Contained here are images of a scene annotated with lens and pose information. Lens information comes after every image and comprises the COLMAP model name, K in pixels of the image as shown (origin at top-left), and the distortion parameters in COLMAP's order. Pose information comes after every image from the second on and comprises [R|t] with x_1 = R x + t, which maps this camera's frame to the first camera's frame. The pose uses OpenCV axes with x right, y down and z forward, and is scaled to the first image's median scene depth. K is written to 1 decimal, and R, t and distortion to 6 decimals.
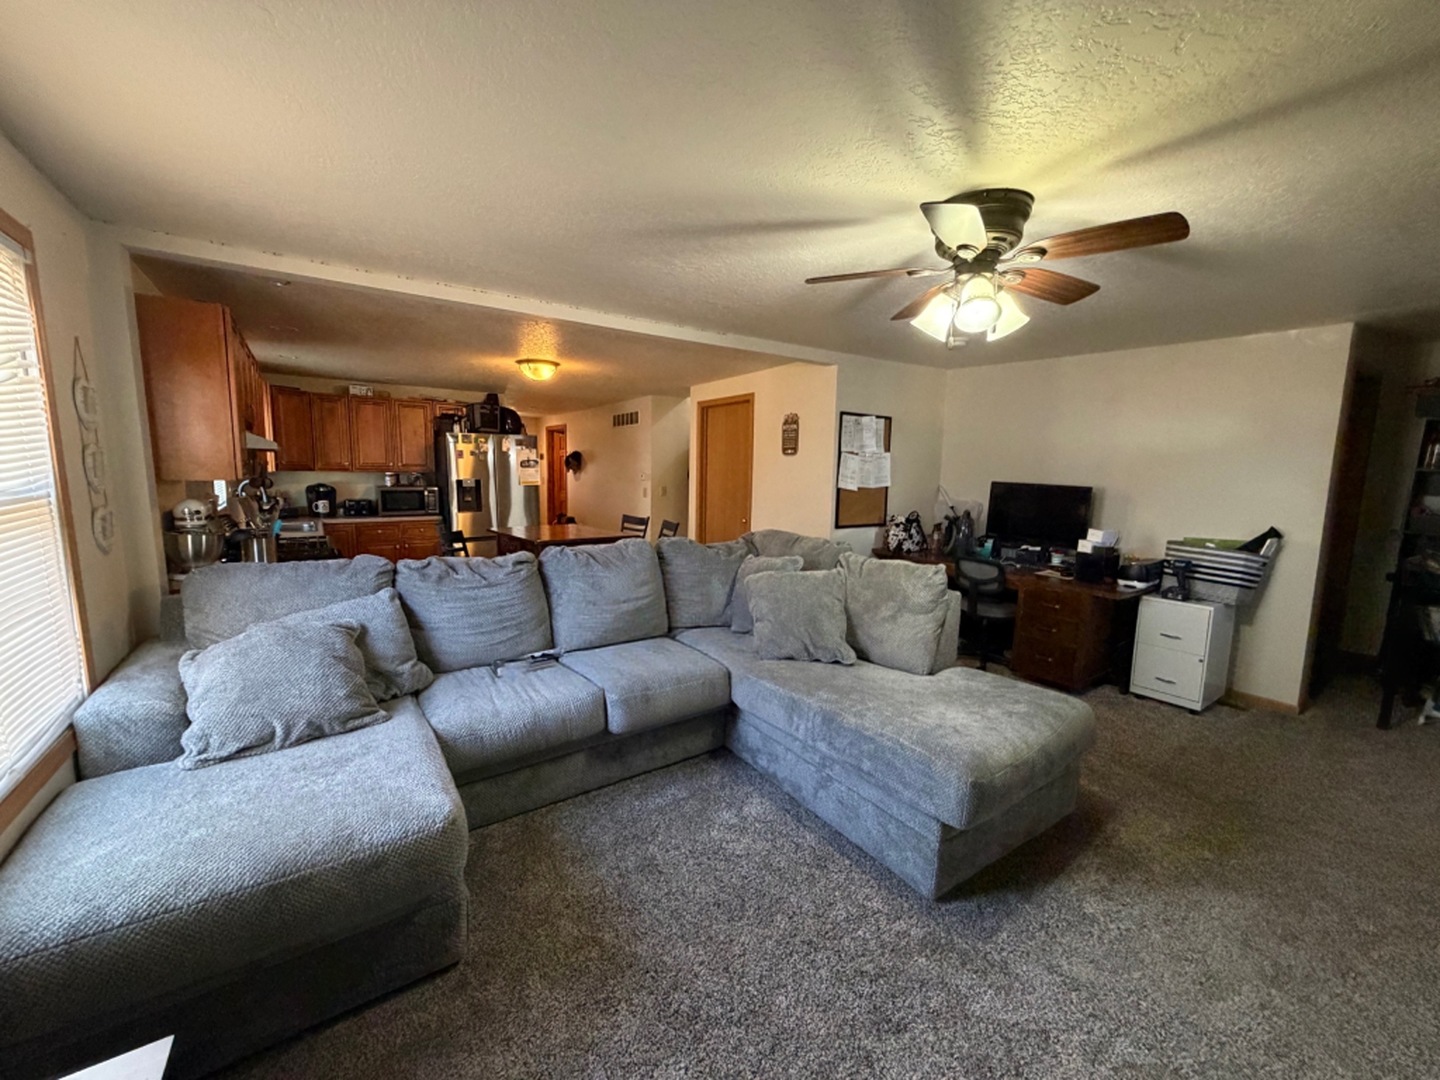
lens RADIAL K [[570.9, 0, 714.8], [0, 570.9, 537.2], [0, 0, 1]] dist [-0.002619, 0.000401]
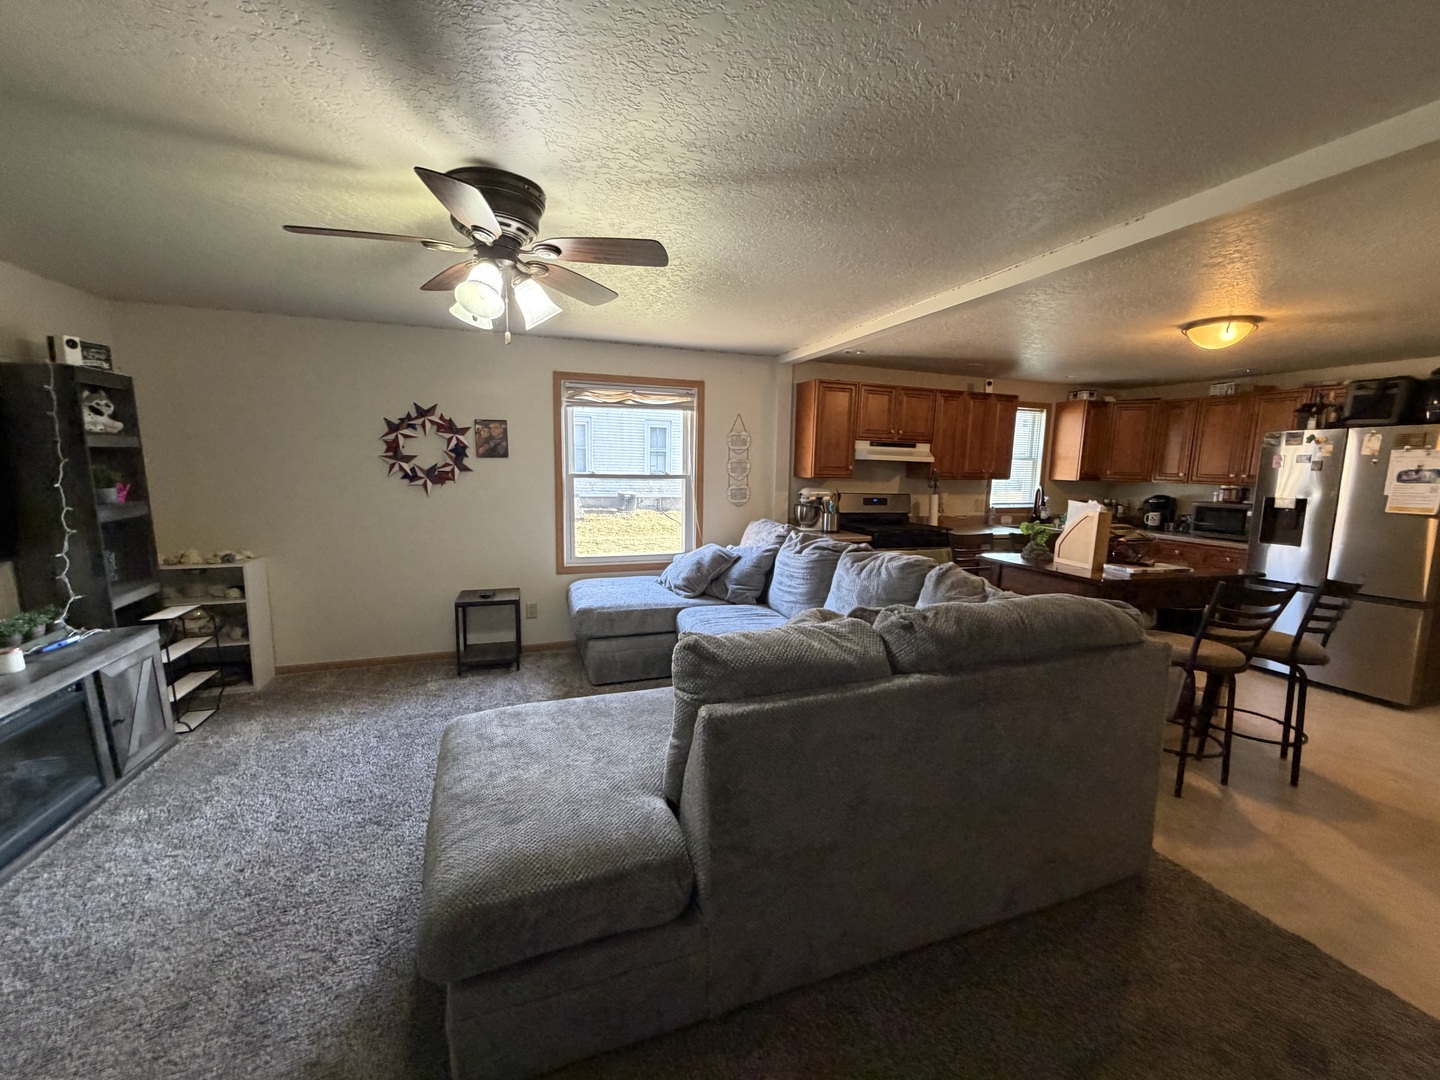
lens RADIAL K [[570.9, 0, 714.8], [0, 570.9, 537.2], [0, 0, 1]] dist [-0.002619, 0.000401]
pose [[-0.258789, 0.105864, -0.960115, 0.421738], [-0.139426, 0.979473, 0.145580, -0.059719], [0.955818, 0.171539, -0.238716, 0.525005]]
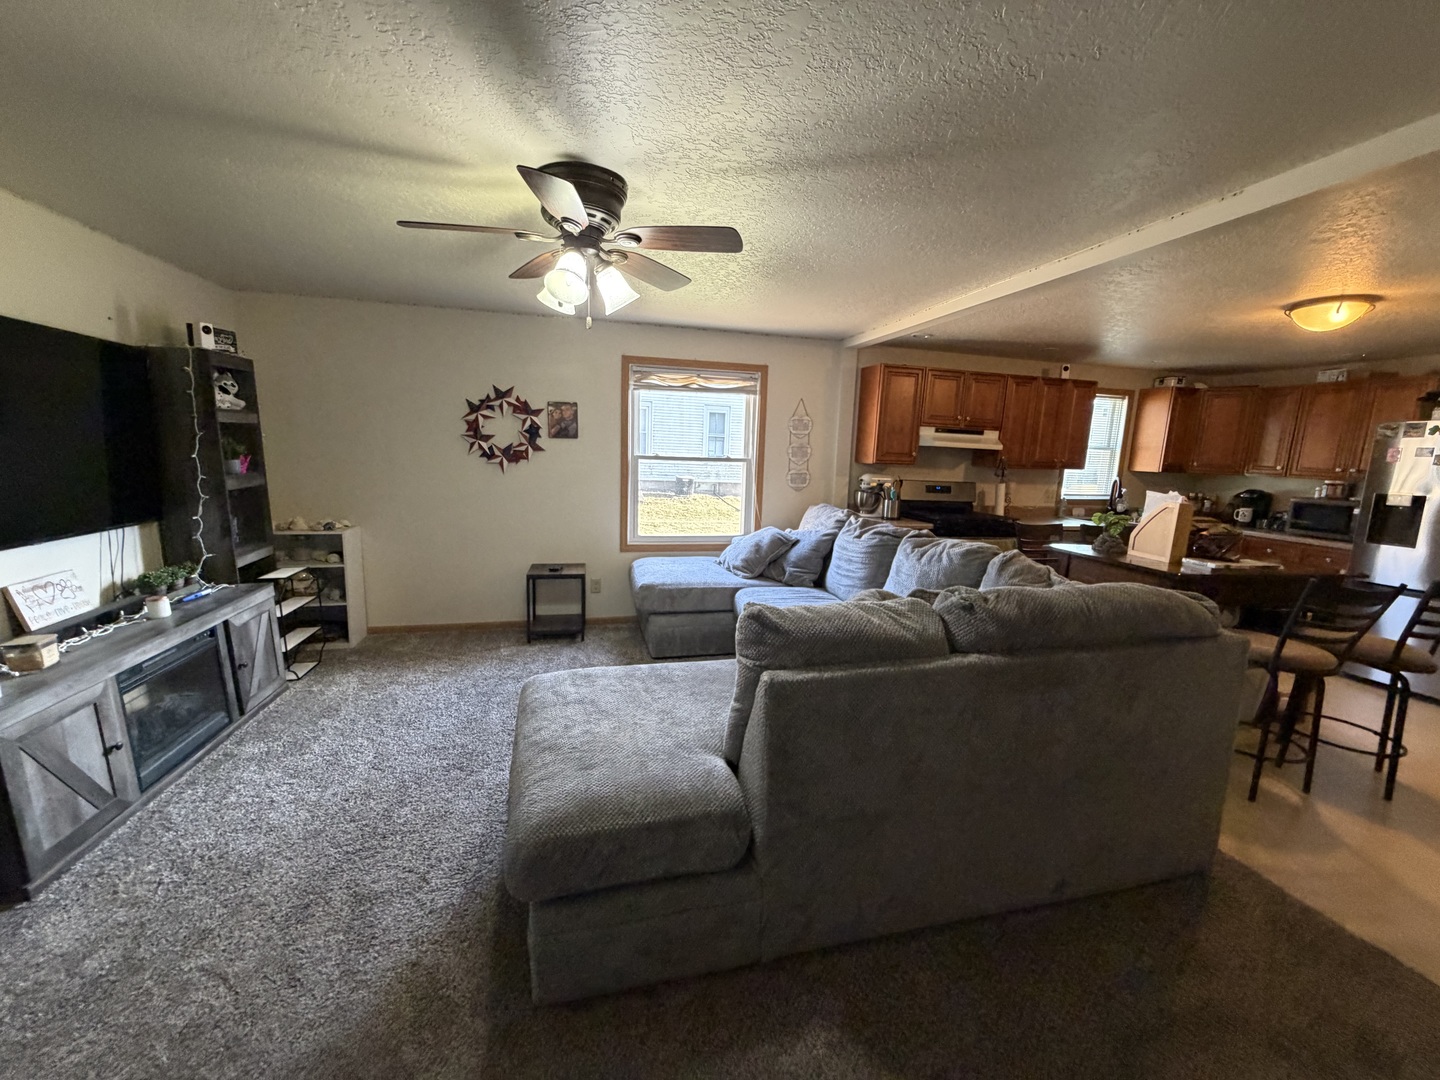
lens RADIAL K [[570.9, 0, 714.8], [0, 570.9, 537.2], [0, 0, 1]] dist [-0.002619, 0.000401]
pose [[-0.352886, 0.119342, -0.928024, 0.437140], [-0.152797, 0.971168, 0.182992, -0.055968], [0.923106, 0.206374, -0.324477, 0.524742]]
